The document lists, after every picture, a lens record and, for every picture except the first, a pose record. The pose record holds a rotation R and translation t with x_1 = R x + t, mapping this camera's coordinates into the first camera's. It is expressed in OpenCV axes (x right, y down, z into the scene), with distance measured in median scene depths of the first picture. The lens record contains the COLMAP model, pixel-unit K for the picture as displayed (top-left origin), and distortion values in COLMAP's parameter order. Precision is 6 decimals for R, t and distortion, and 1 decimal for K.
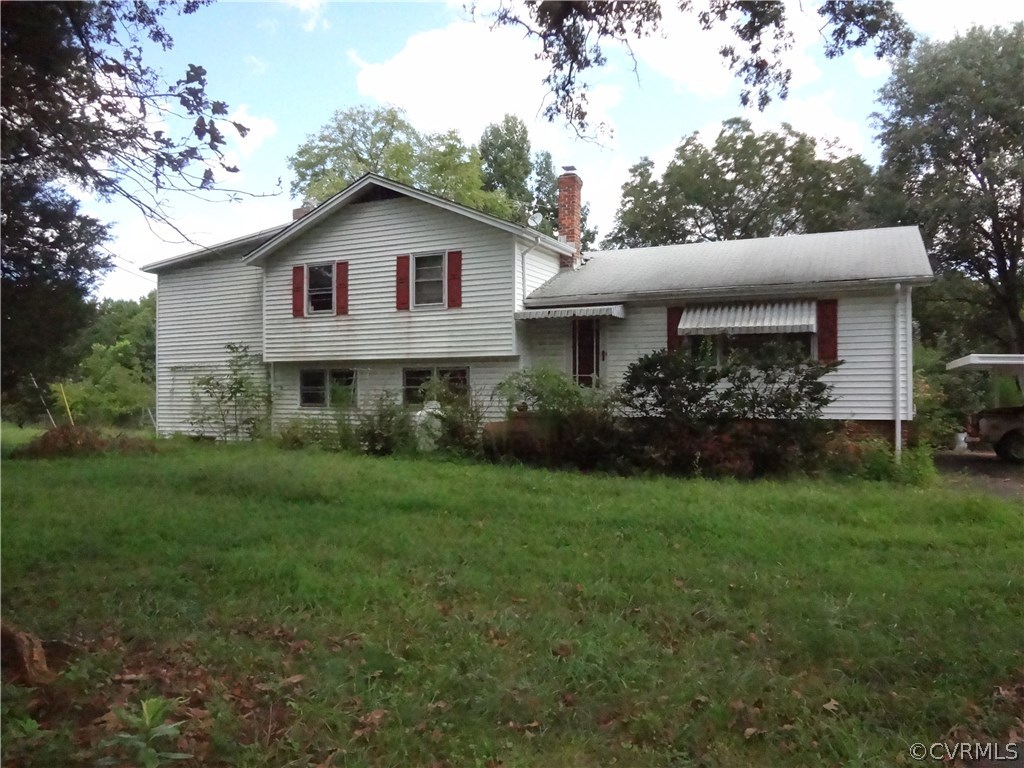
lens RADIAL K [[770.5, 0, 507.2], [0, 770.5, 384.6], [0, 0, 1]] dist [-0.037424, 0.008155]
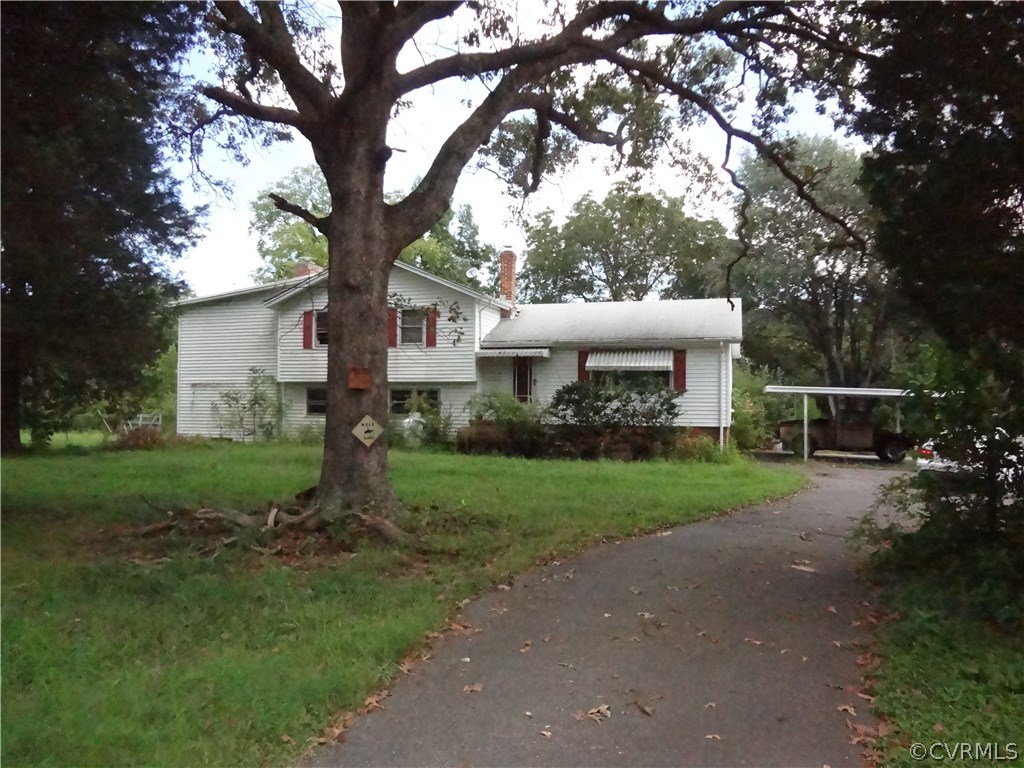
lens RADIAL K [[770.5, 0, 507.2], [0, 770.5, 384.6], [0, 0, 1]] dist [-0.037424, 0.008155]
pose [[0.989195, 0.013829, 0.145951, -0.143755], [-0.011639, 0.999807, -0.015846, -0.009471], [-0.146142, 0.013976, 0.989165, -0.452941]]
